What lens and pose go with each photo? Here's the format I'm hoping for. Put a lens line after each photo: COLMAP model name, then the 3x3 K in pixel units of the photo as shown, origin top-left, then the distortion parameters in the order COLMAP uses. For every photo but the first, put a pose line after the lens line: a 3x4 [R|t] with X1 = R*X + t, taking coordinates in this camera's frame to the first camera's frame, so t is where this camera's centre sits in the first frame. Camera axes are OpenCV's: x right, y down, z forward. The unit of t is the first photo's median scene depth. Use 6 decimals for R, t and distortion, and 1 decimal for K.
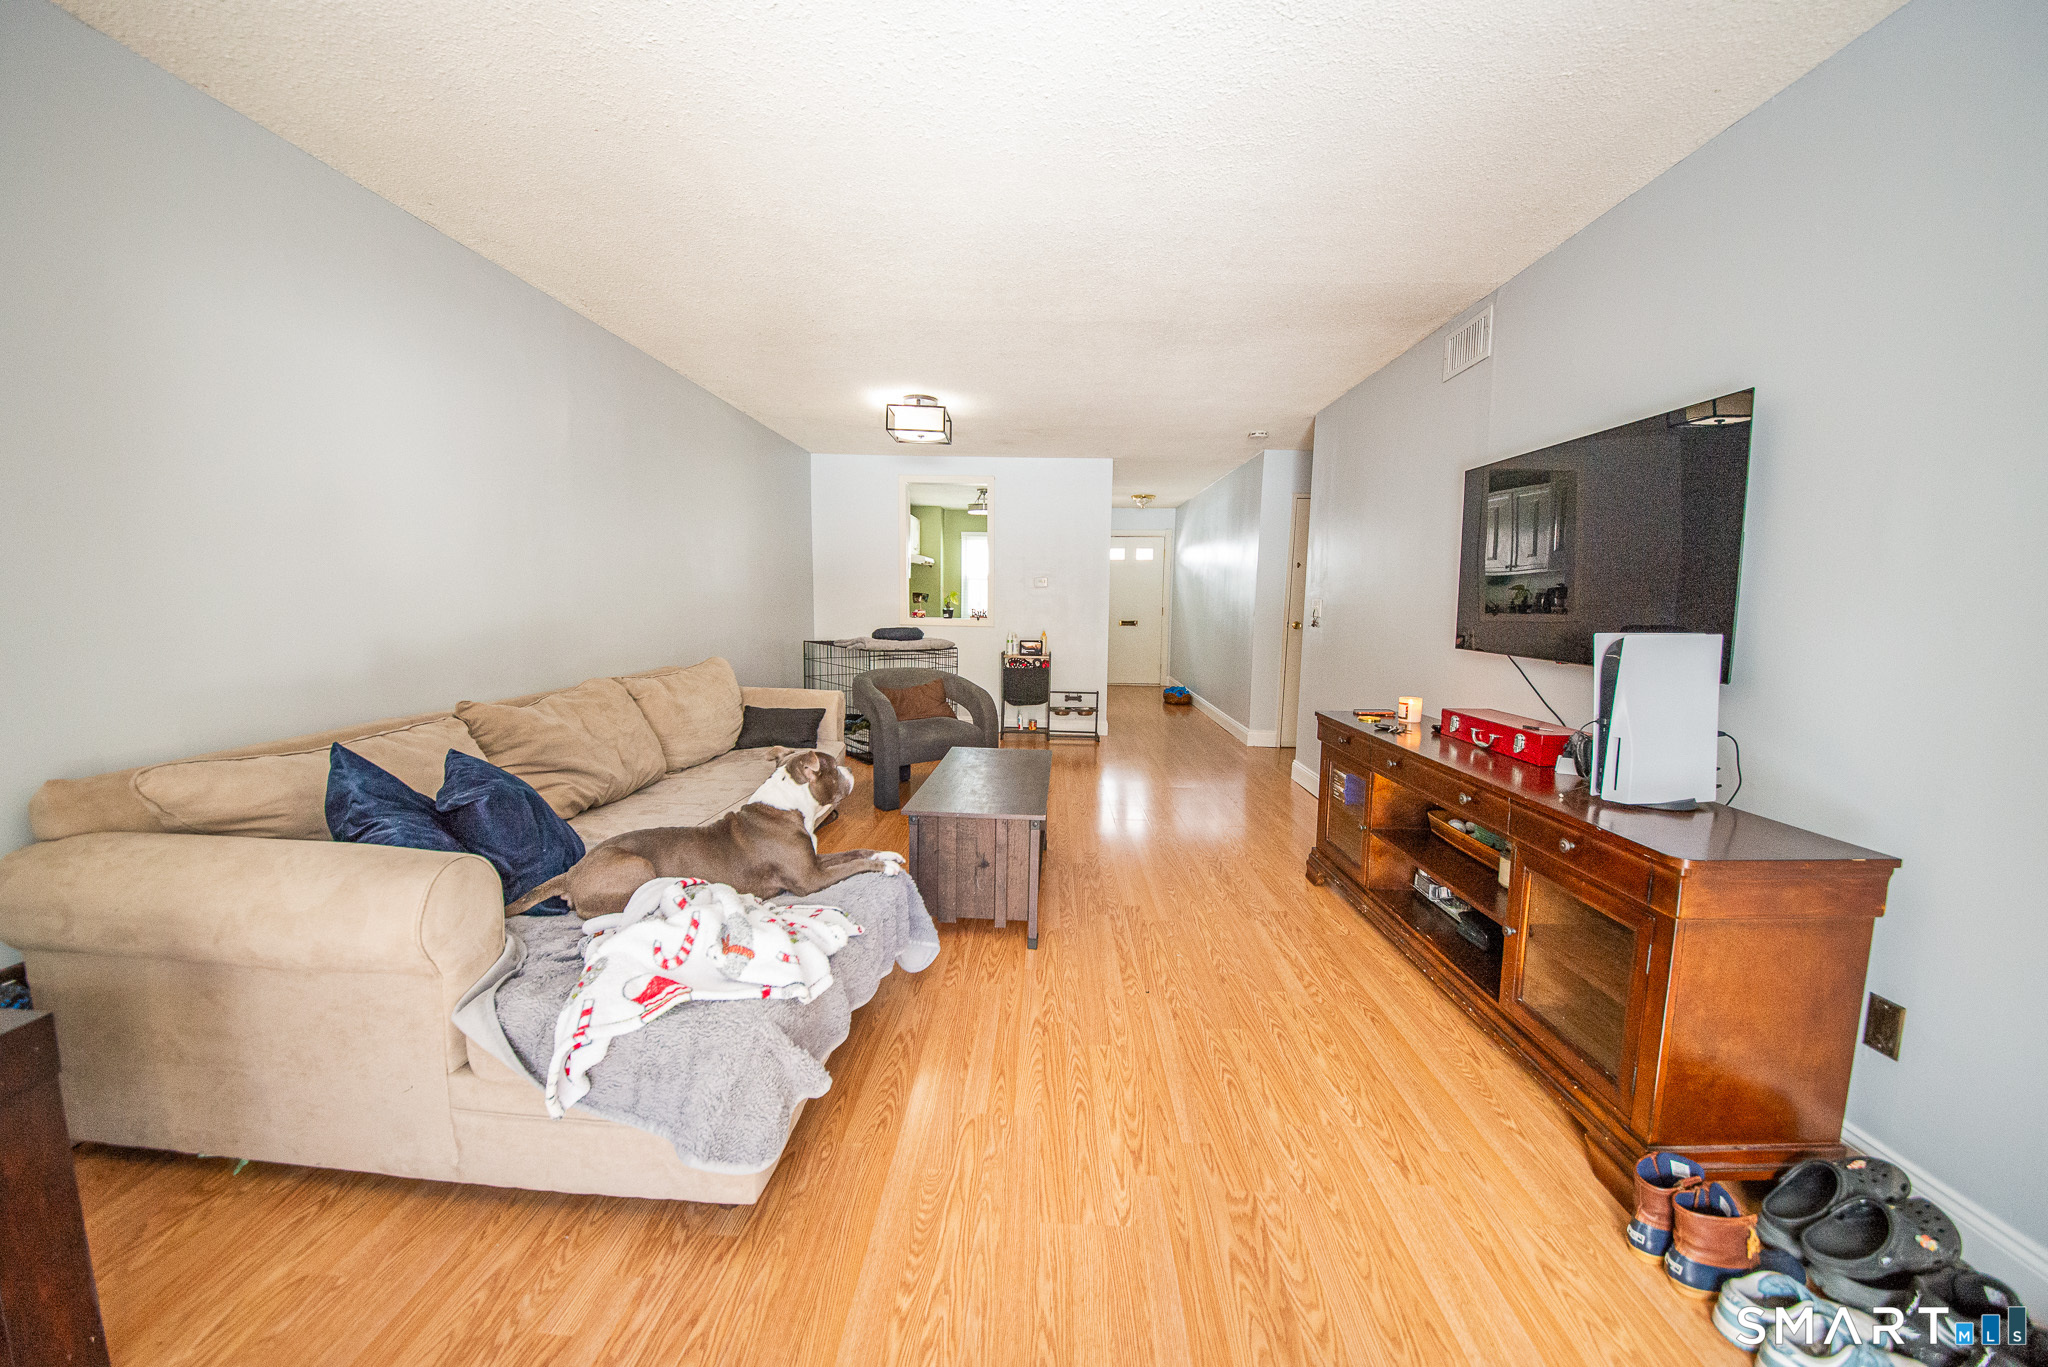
lens RADIAL K [[733.0, 0, 1017.6], [0, 733.0, 675.2], [0, 0, 1]] dist [0.002168, -0.009331]
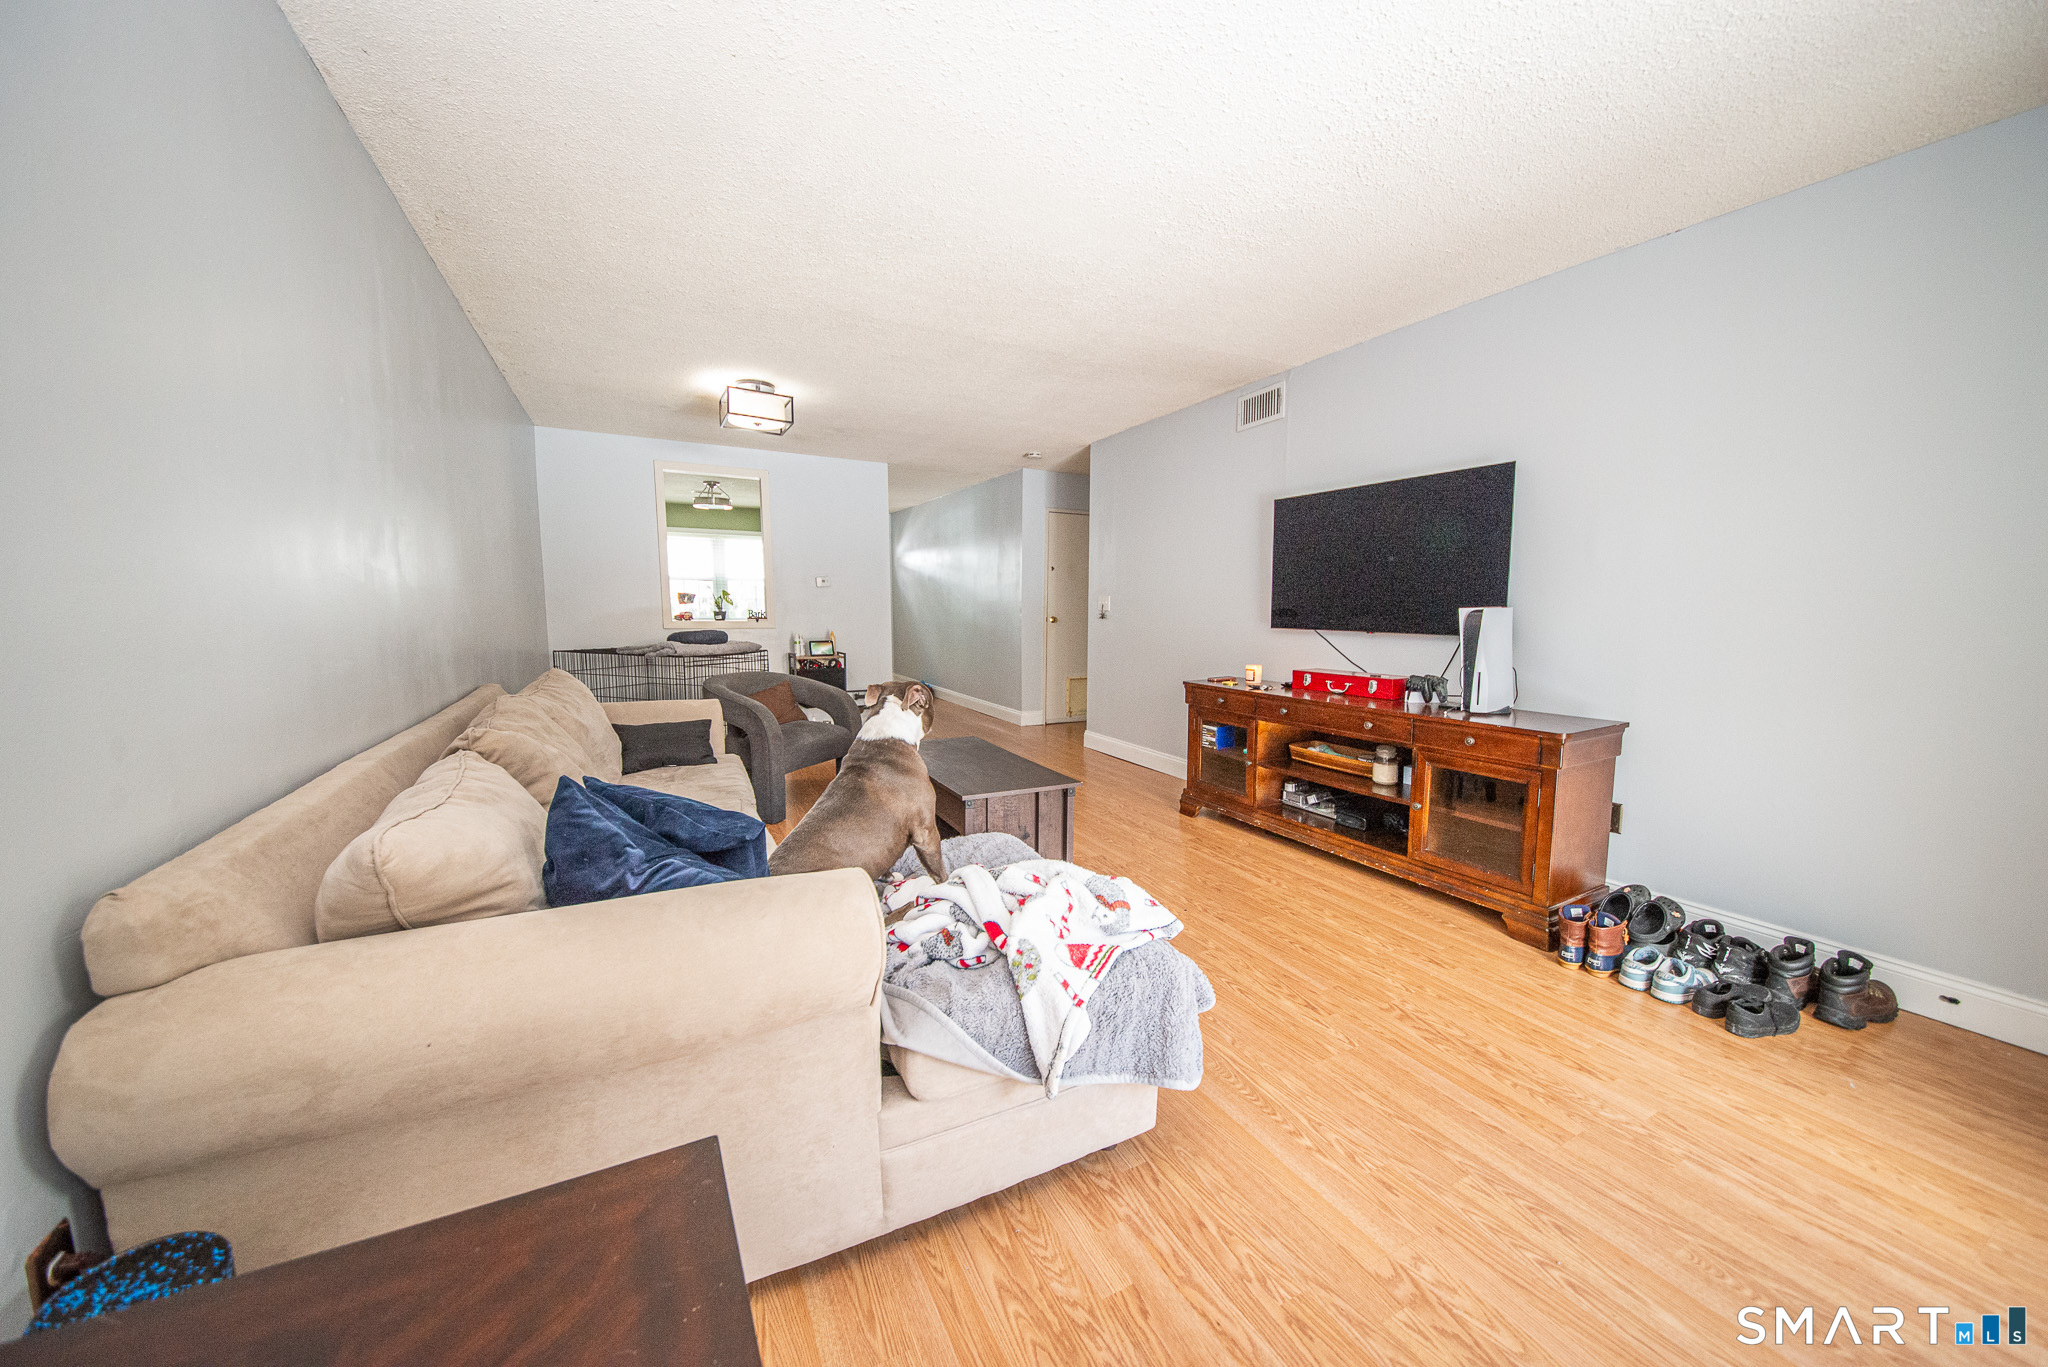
lens RADIAL K [[711.4, 0, 1012.6], [0, 711.4, 677.6], [0, 0, 1]] dist [0.010592, -0.016739]
pose [[0.871087, -0.059052, 0.487566, -0.707021], [0.058917, 0.998141, 0.015629, 0.009834], [-0.487582, 0.015112, 0.872946, 0.105482]]
